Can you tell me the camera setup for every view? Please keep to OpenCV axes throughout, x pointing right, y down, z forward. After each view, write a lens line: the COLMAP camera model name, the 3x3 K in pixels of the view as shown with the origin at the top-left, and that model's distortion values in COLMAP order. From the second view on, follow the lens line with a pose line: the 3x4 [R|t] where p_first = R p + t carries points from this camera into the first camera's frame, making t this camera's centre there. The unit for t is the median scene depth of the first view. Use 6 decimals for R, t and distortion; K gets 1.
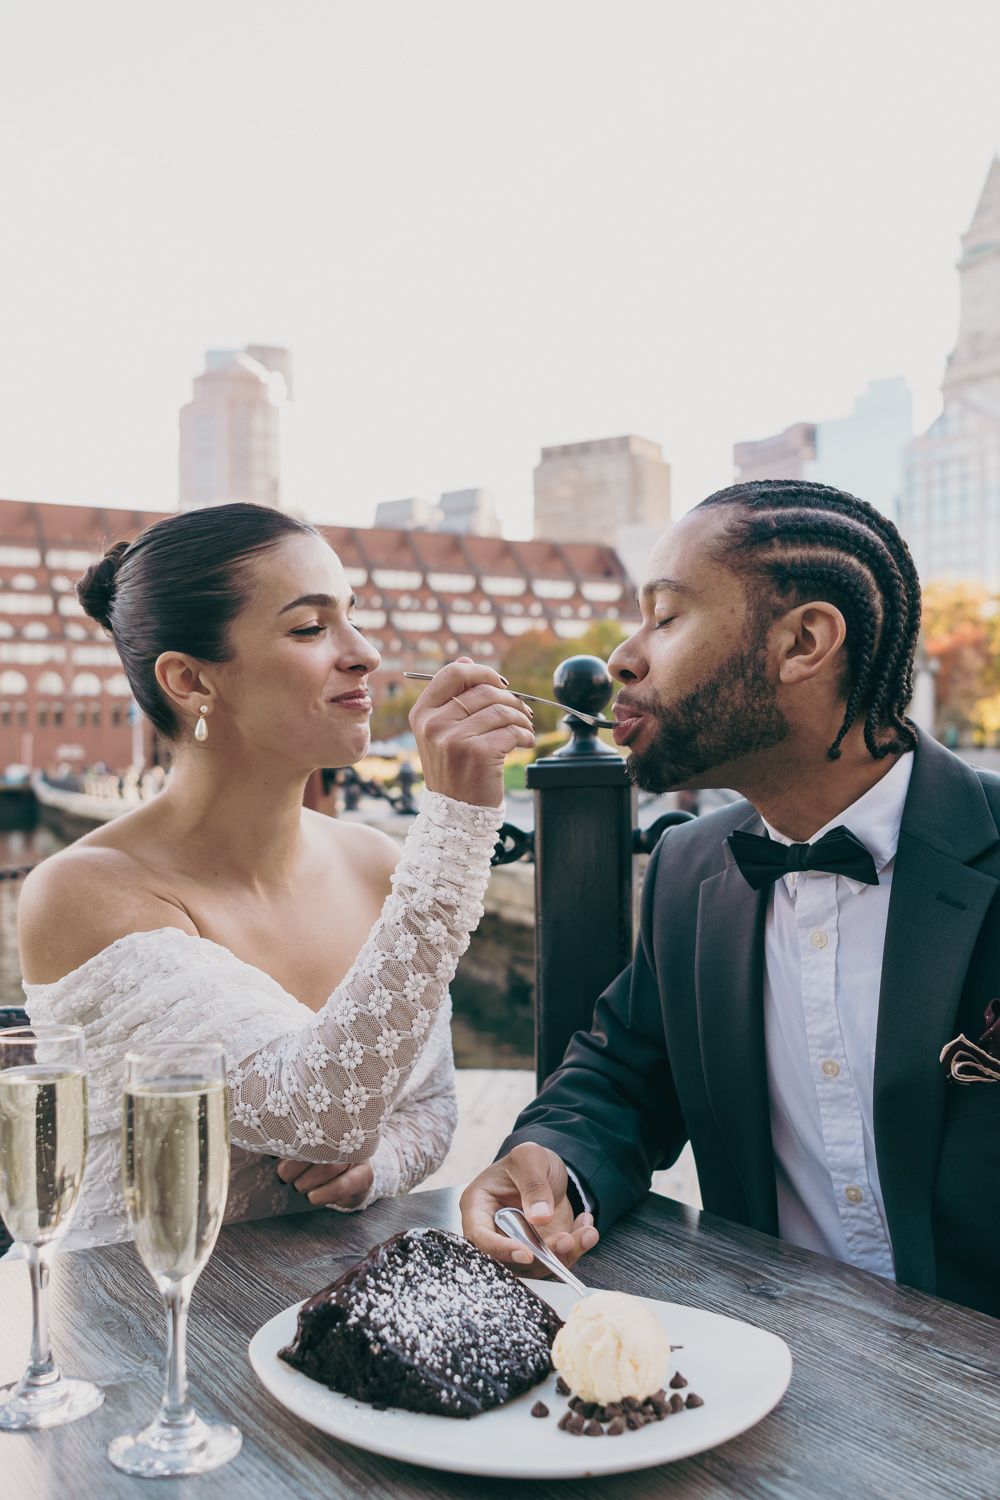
lens RADIAL K [[1569.9, 0, 500.0], [0, 1569.9, 750.0], [0, 0, 1]] dist [0.010467, 0.011031]
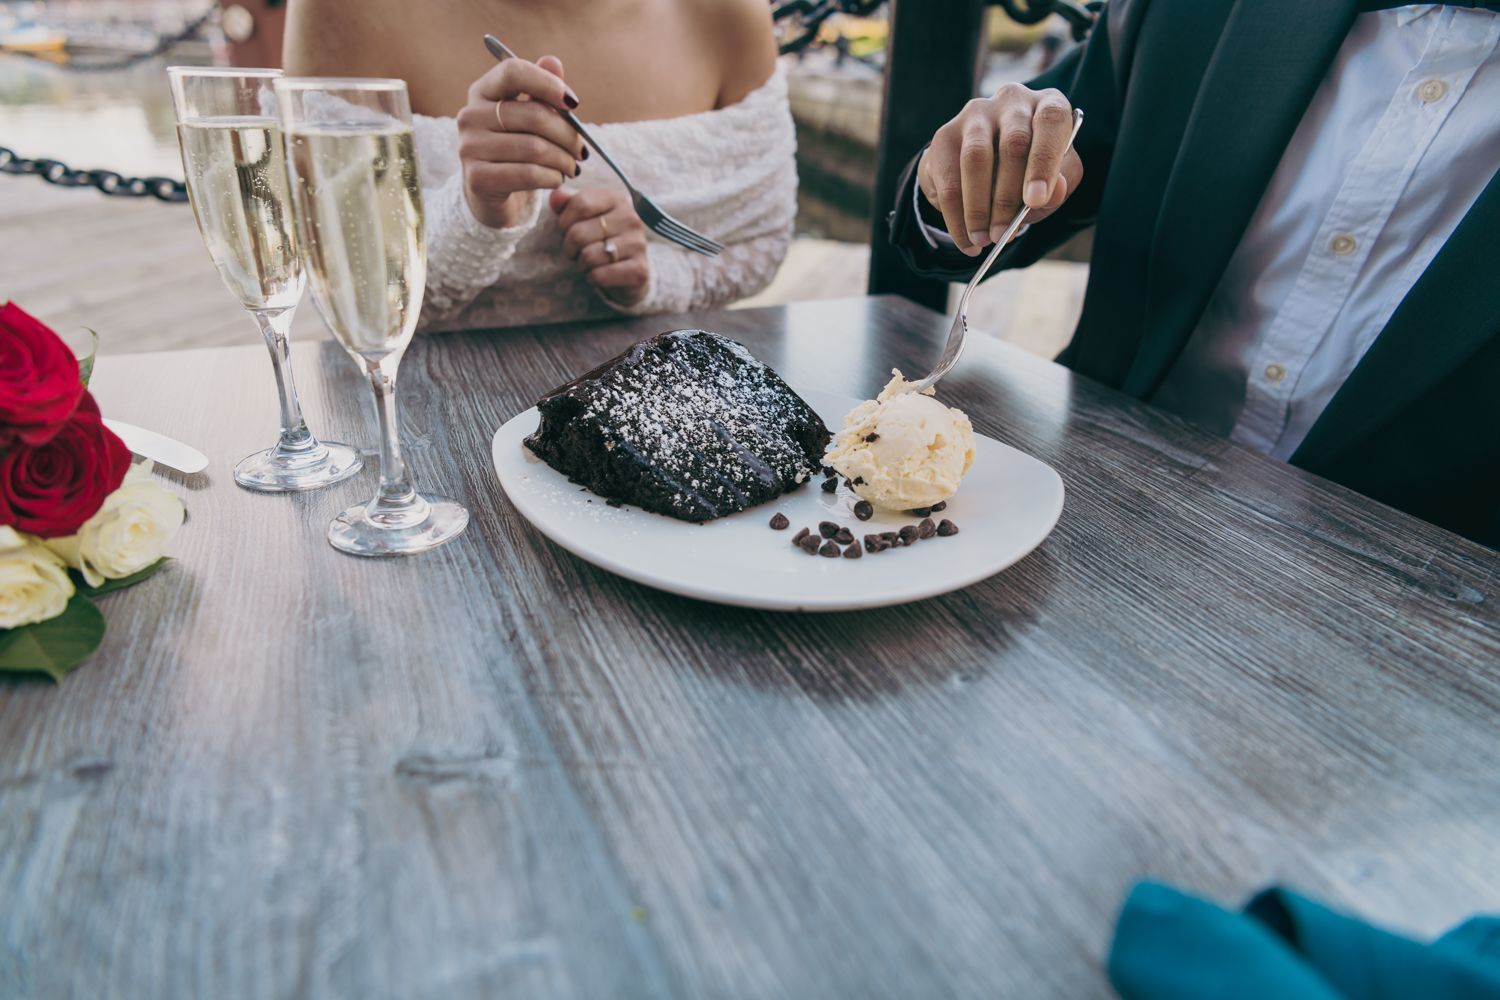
lens RADIAL K [[1035.5, 0, 750.0], [0, 1035.5, 500.0], [0, 0, 1]] dist [0.002582, 0.000917]
pose [[0.989617, 0.088509, -0.113244, 0.073608], [-0.032250, 0.904548, 0.425150, 0.141576], [0.140065, -0.417084, 0.898011, 0.434036]]
